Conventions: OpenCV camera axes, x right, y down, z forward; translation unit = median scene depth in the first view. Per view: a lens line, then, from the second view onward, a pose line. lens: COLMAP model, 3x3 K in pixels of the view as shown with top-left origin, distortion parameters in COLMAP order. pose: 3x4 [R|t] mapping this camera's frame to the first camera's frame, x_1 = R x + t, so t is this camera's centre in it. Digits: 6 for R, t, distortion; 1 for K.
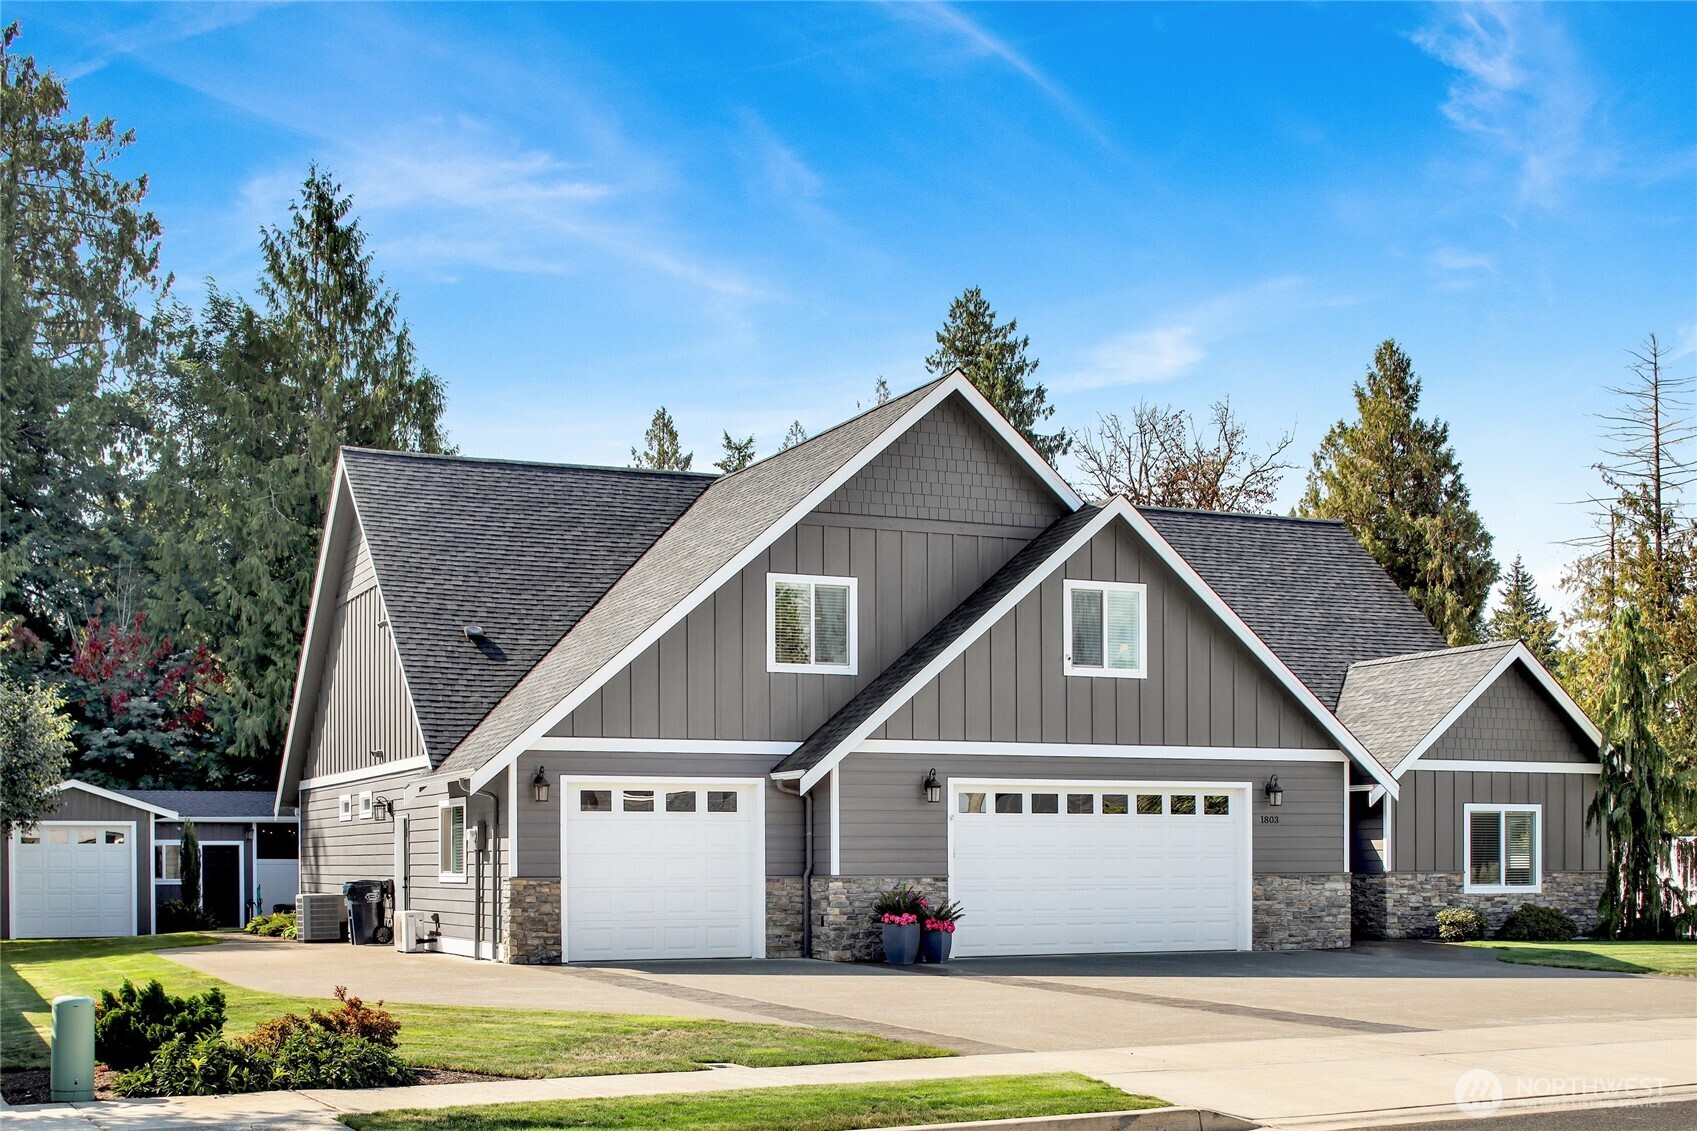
lens RADIAL K [[2073.7, 0, 843.4], [0, 2073.7, 571.5], [0, 0, 1]] dist [-0.028366, -0.281996]
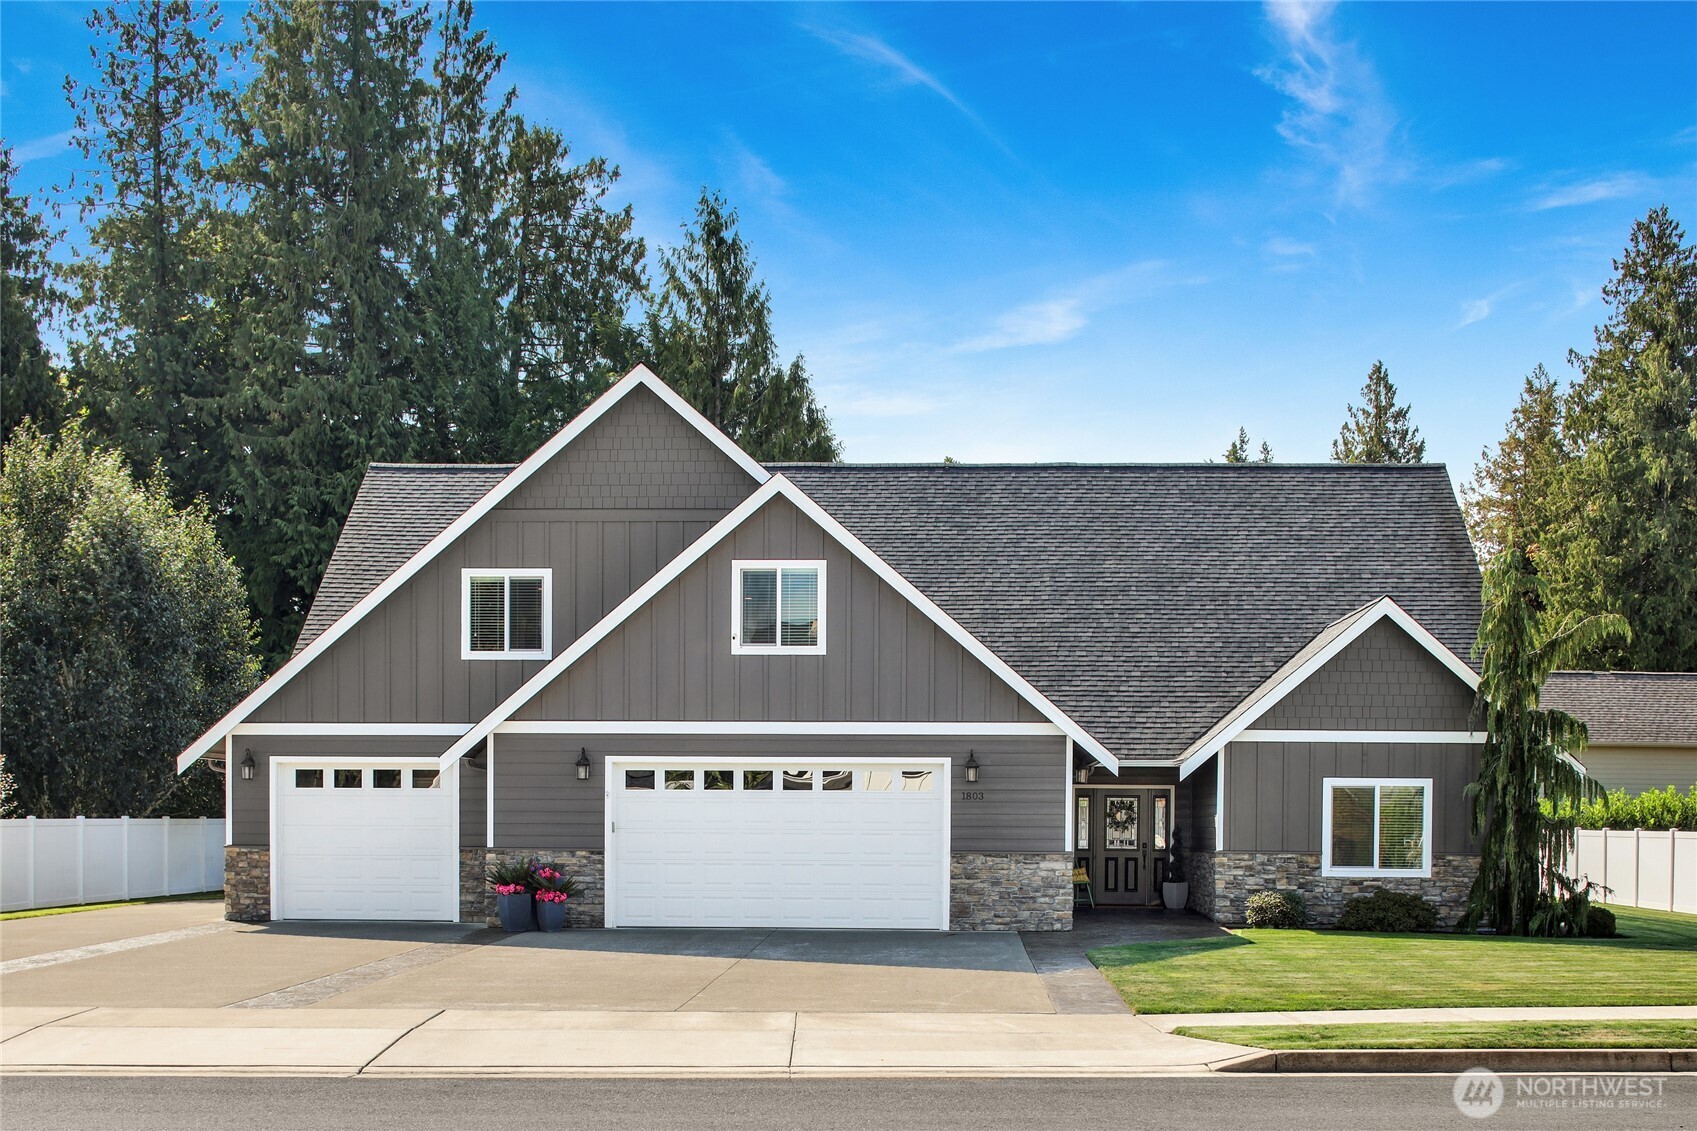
lens RADIAL K [[2073.7, 0, 843.4], [0, 2073.7, 571.5], [0, 0, 1]] dist [-0.028366, -0.281996]
pose [[0.907259, -0.043850, -0.418280, 0.564572], [0.051042, 0.998678, 0.006016, 0.005848], [0.417463, -0.026808, 0.908298, 0.094803]]
